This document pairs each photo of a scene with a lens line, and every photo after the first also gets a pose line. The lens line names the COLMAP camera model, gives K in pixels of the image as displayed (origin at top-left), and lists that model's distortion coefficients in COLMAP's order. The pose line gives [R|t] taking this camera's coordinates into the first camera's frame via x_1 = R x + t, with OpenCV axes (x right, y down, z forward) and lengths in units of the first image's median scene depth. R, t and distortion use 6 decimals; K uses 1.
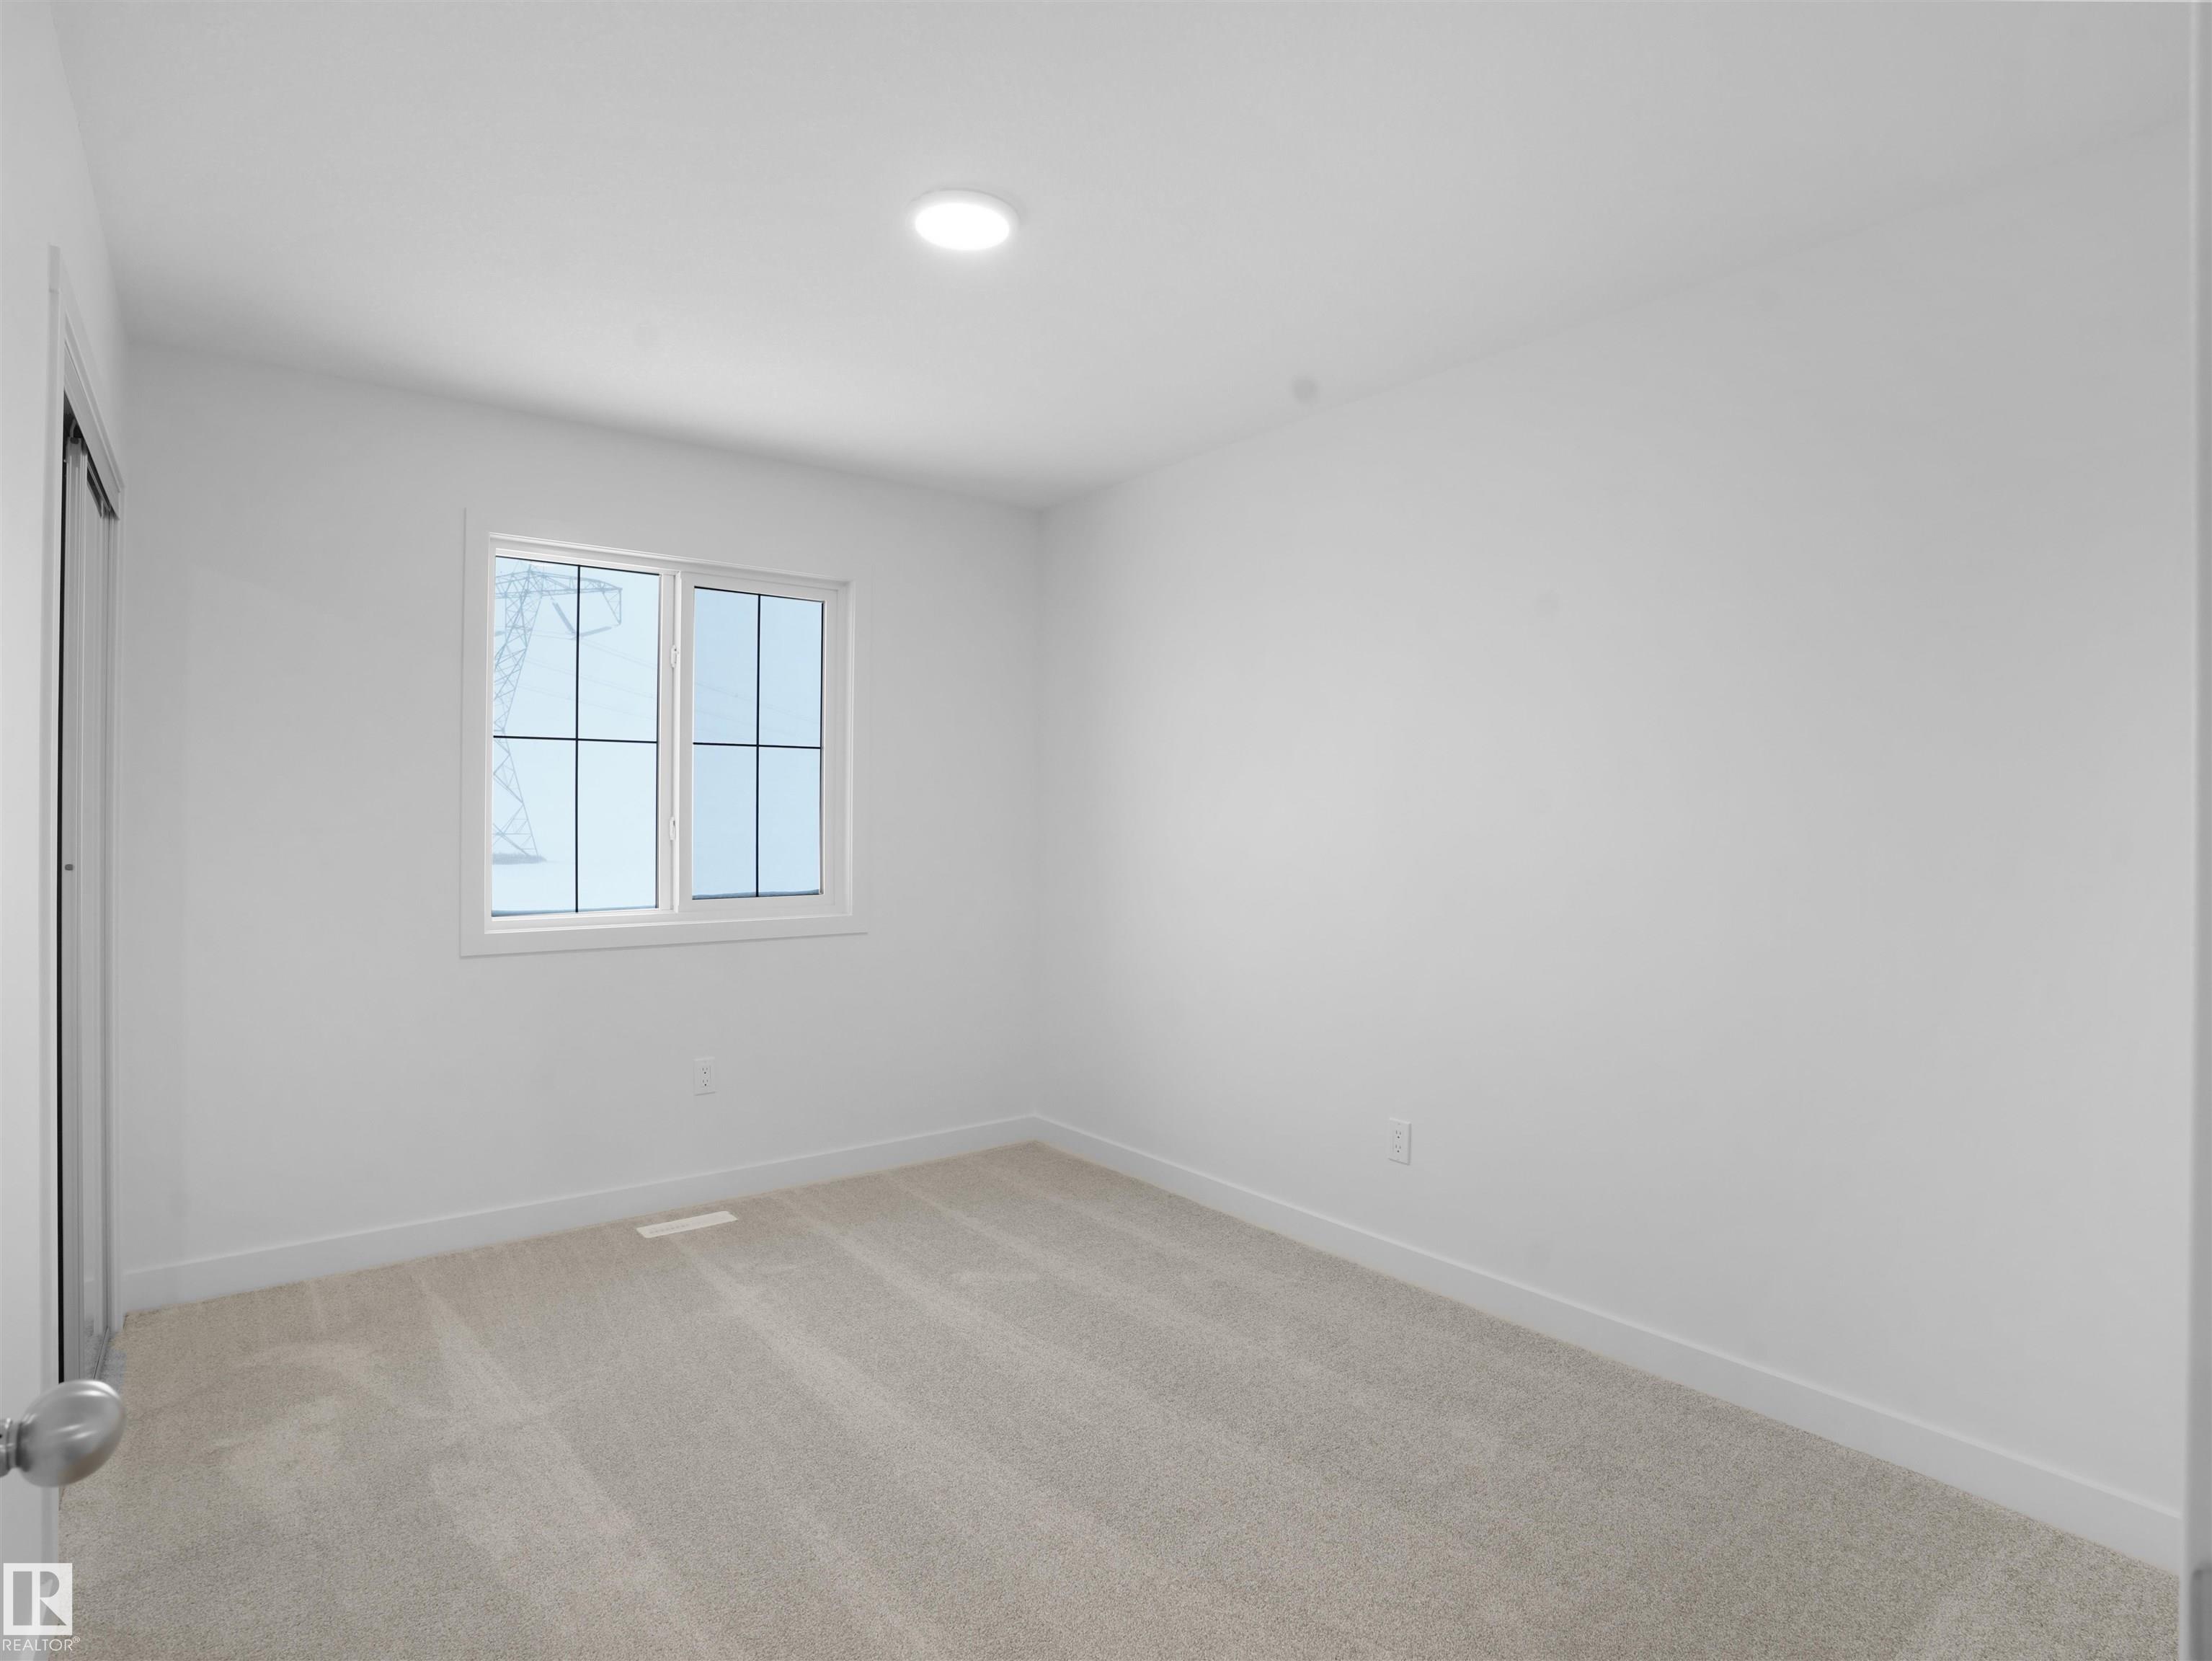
lens RADIAL K [[1137.9, 0, 1103.3], [0, 1137.9, 821.0], [0, 0, 1]] dist [-0.072927, 0.019093]
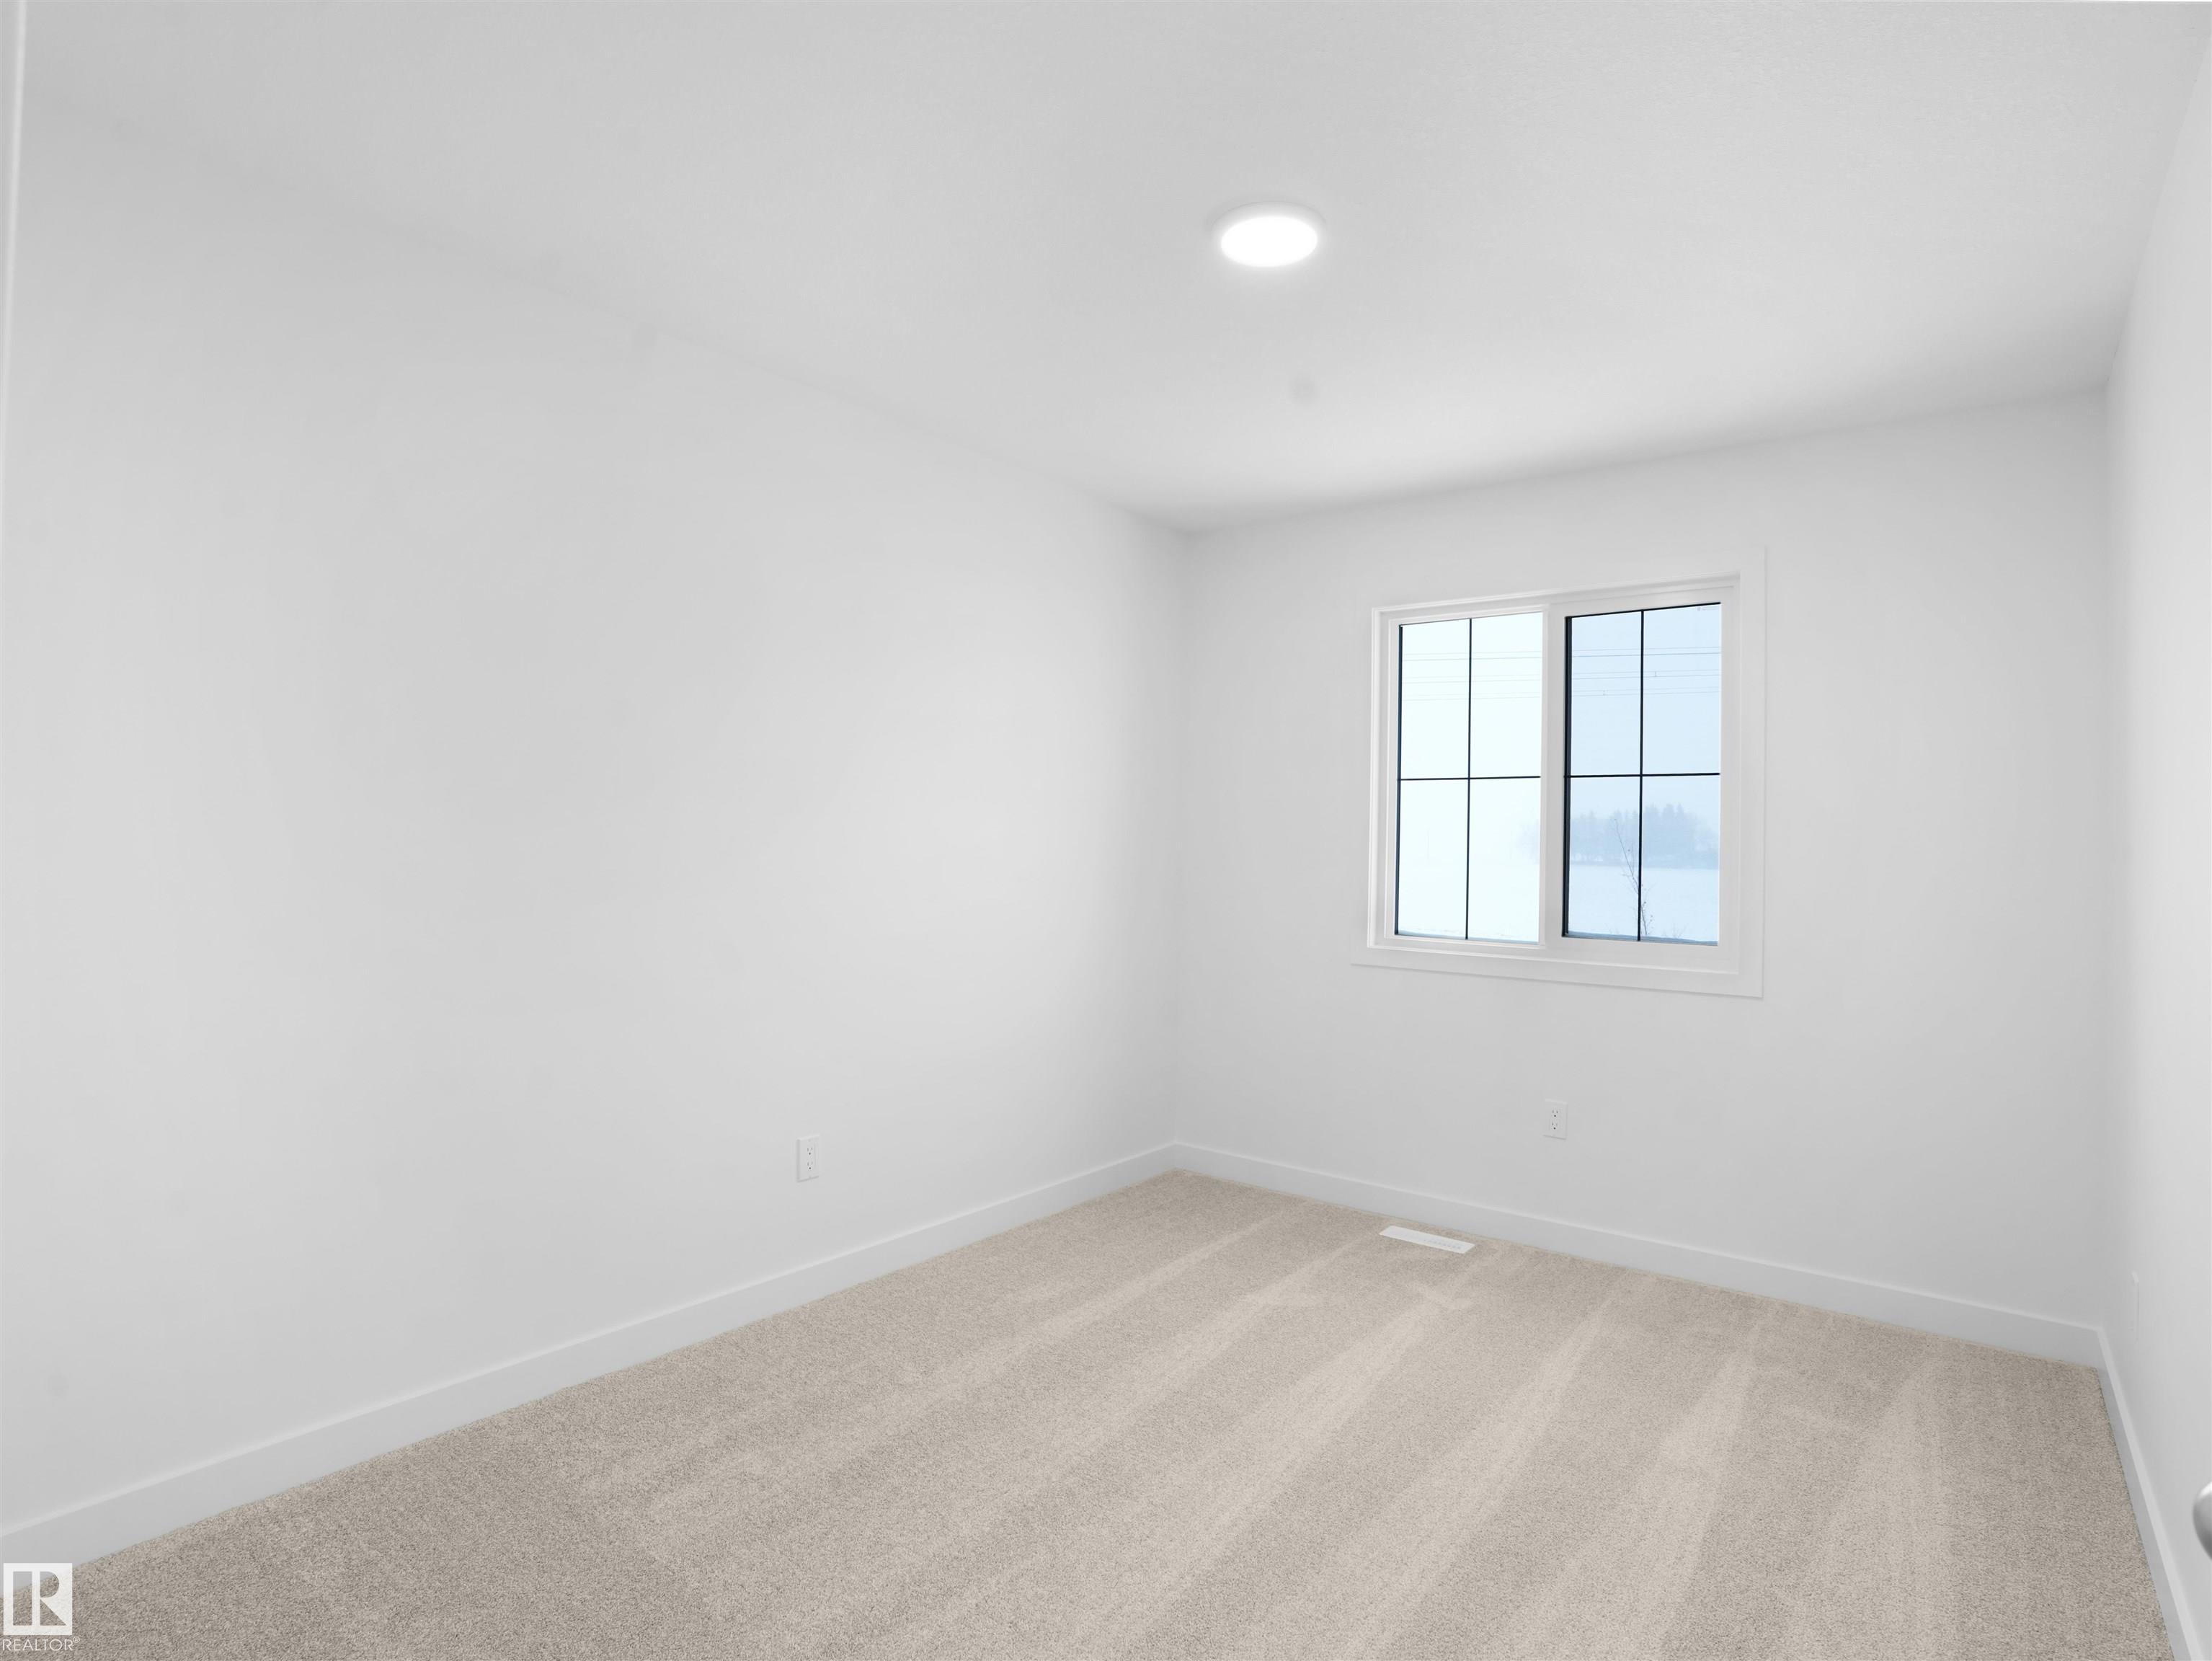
lens RADIAL K [[1137.9, 0, 1103.3], [0, 1137.9, 821.0], [0, 0, 1]] dist [-0.072927, 0.019093]
pose [[0.241479, -0.015901, -0.970276, 0.507992], [-0.022135, 0.999515, -0.021889, -0.000251], [0.970154, 0.026763, 0.241010, 0.391070]]
